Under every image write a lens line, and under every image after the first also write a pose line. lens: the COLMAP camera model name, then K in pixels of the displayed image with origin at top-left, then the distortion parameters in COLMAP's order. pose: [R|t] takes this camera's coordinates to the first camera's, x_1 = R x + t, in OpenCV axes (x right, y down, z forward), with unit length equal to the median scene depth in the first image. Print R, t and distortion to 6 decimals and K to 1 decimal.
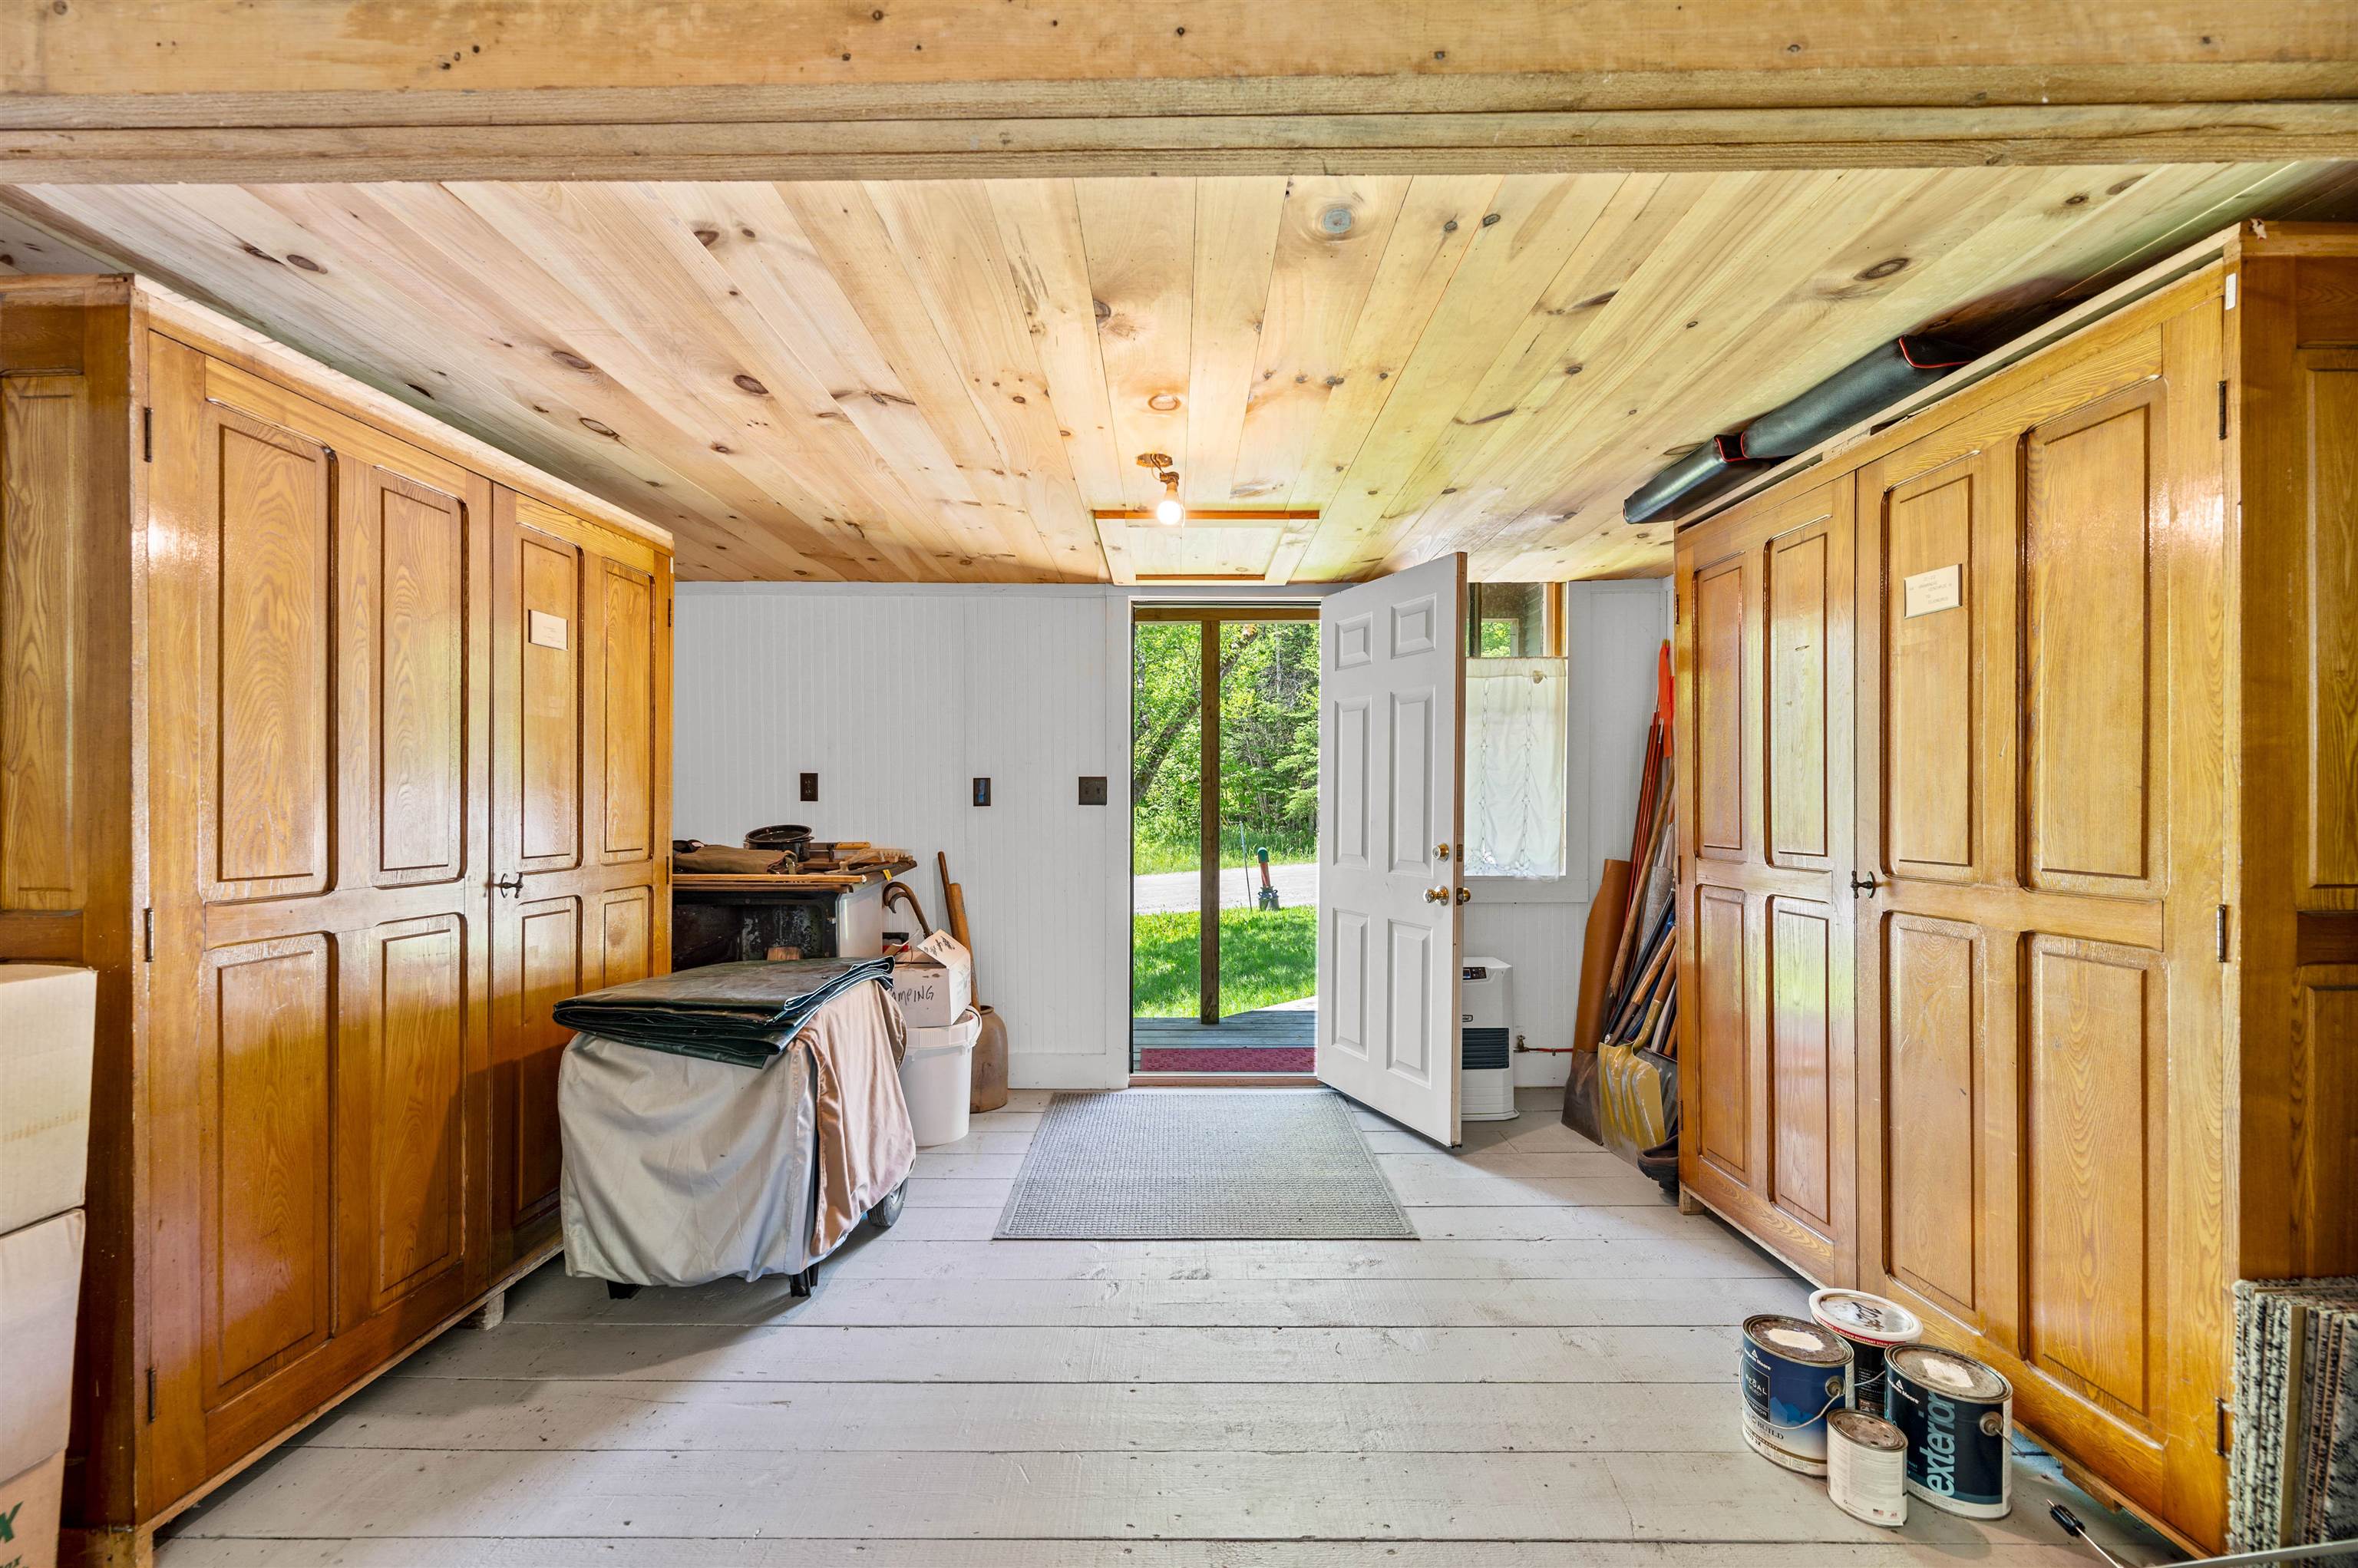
lens RADIAL K [[938.9, 0, 1161.4], [0, 938.9, 804.2], [0, 0, 1]] dist [-0.003043, 0.000295]
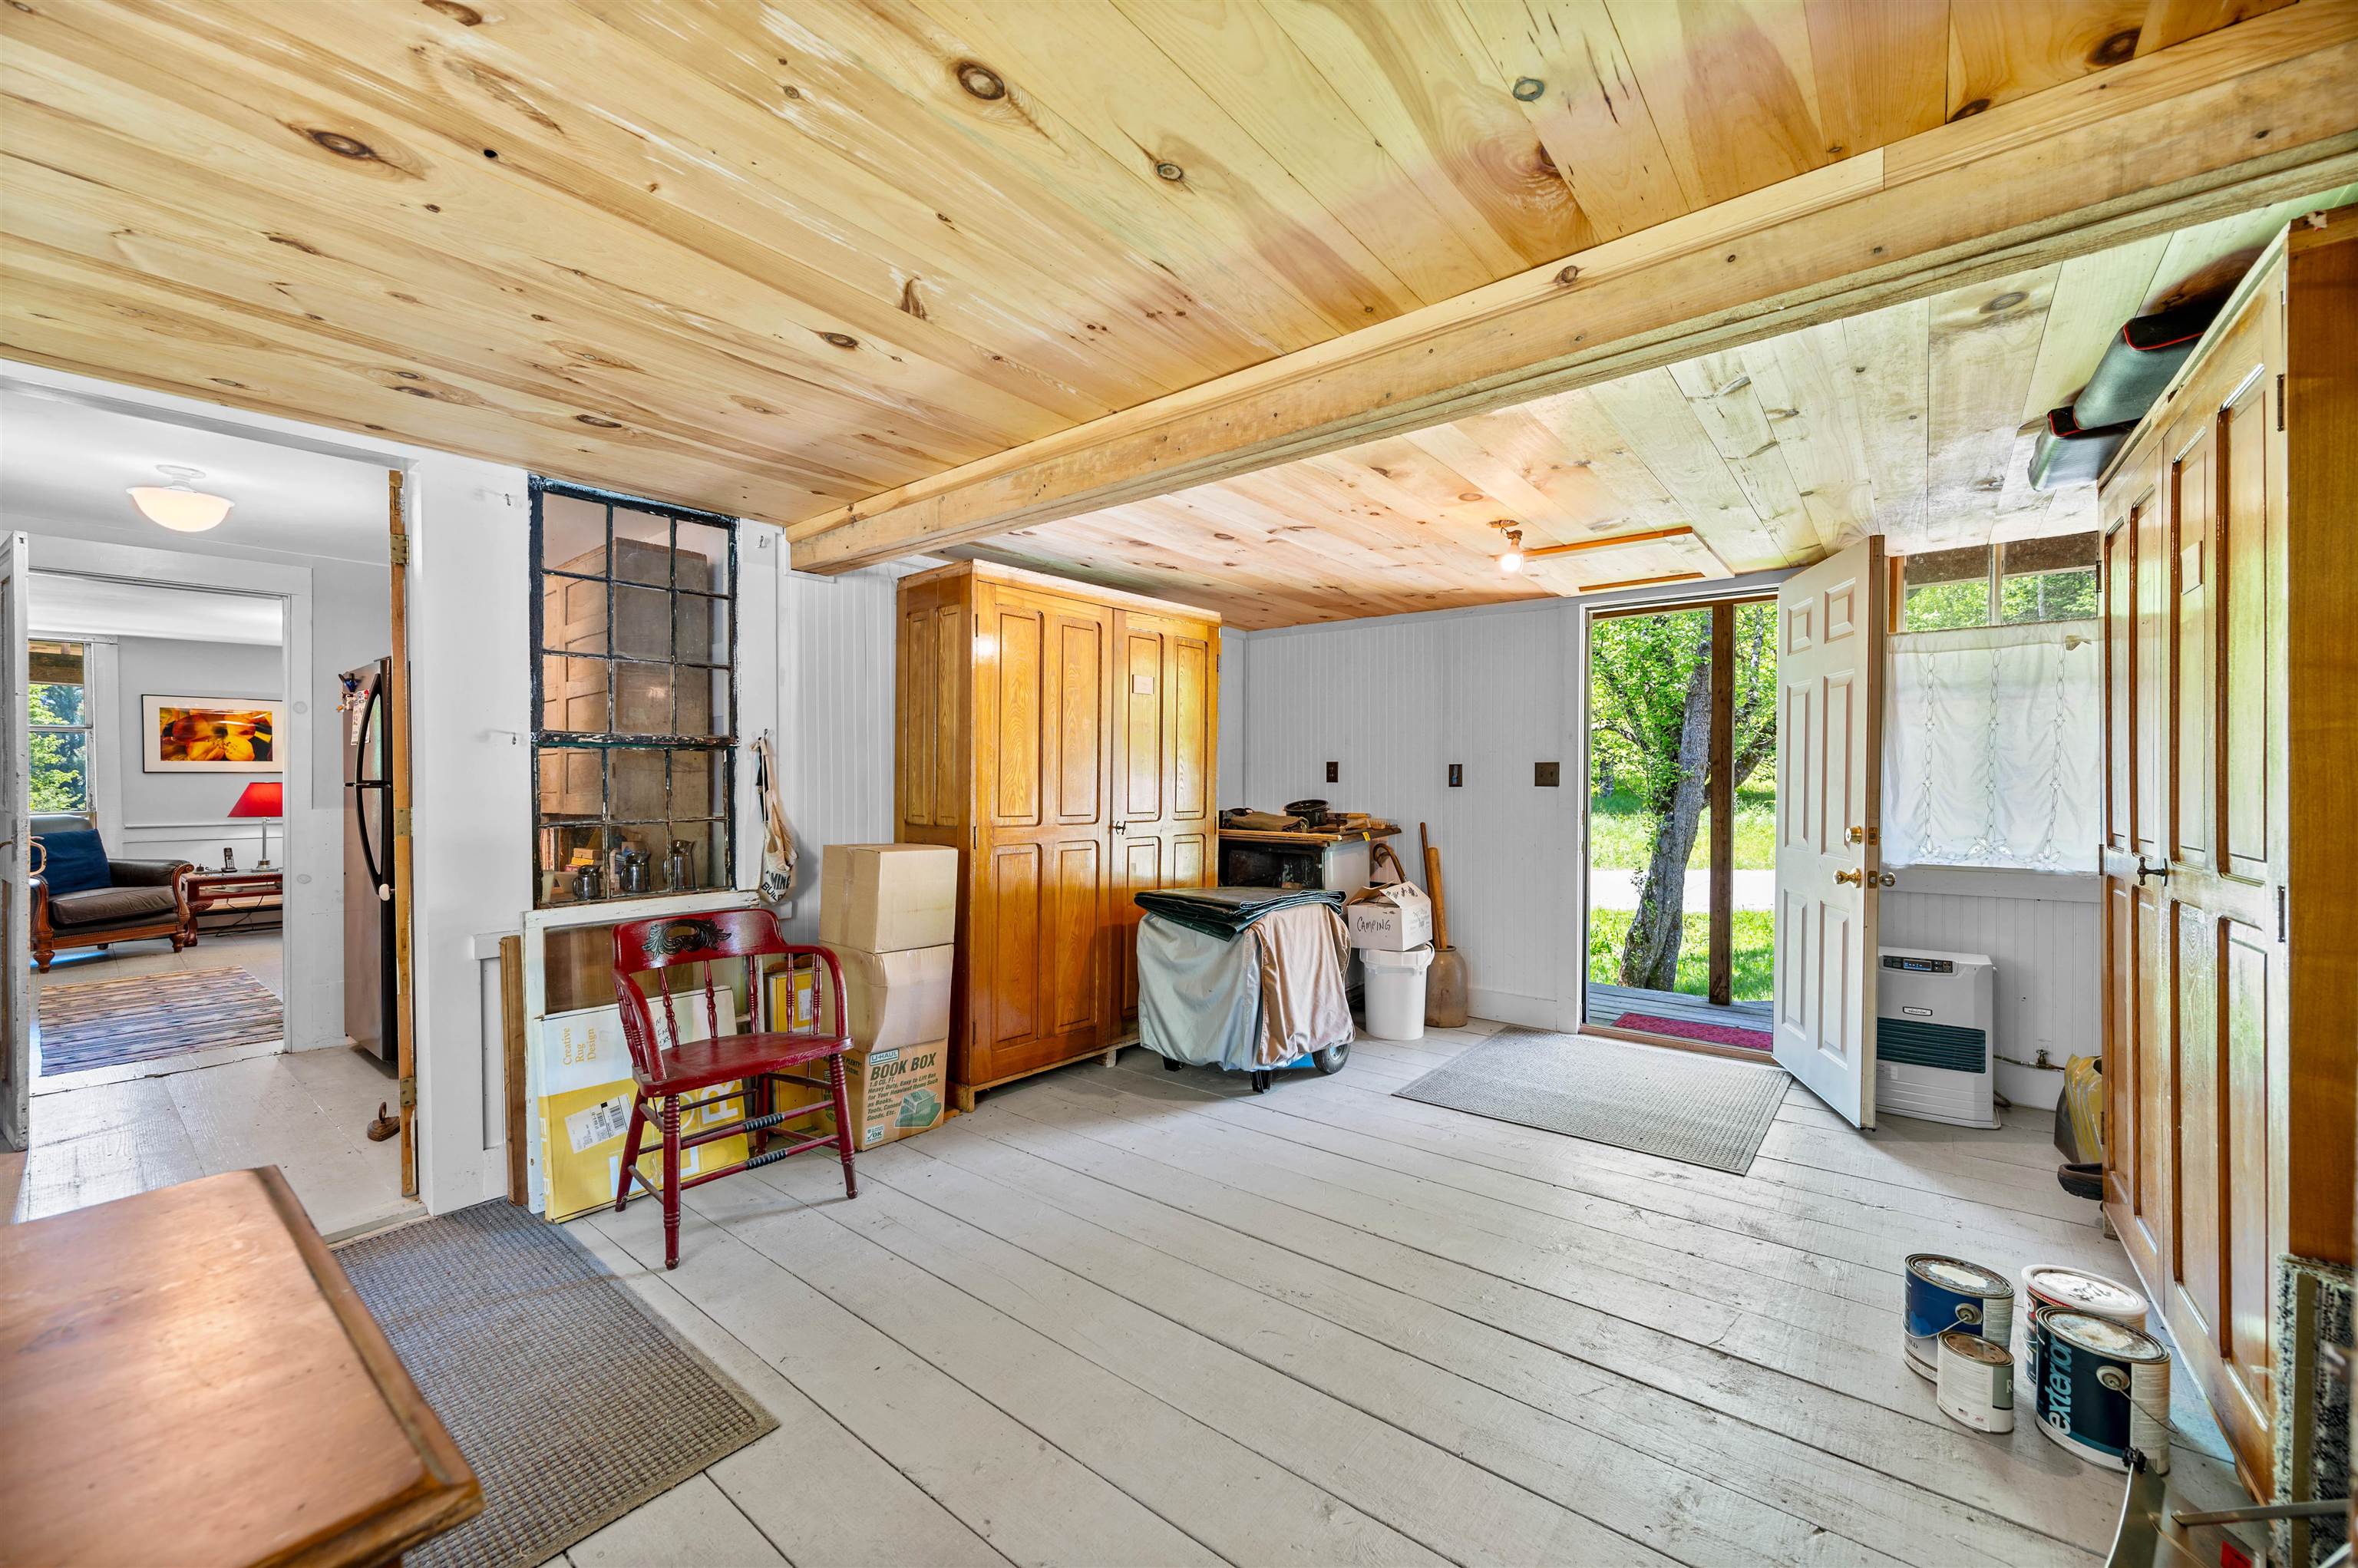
lens RADIAL K [[938.9, 0, 1185.2], [0, 938.9, 778.2], [0, 0, 1]] dist [-0.003043, 0.000295]
pose [[0.783134, 0.000017, -0.621853, 0.529765], [-0.005485, 0.999961, -0.006881, 0.001866], [0.621829, 0.008800, 0.783104, -0.346219]]
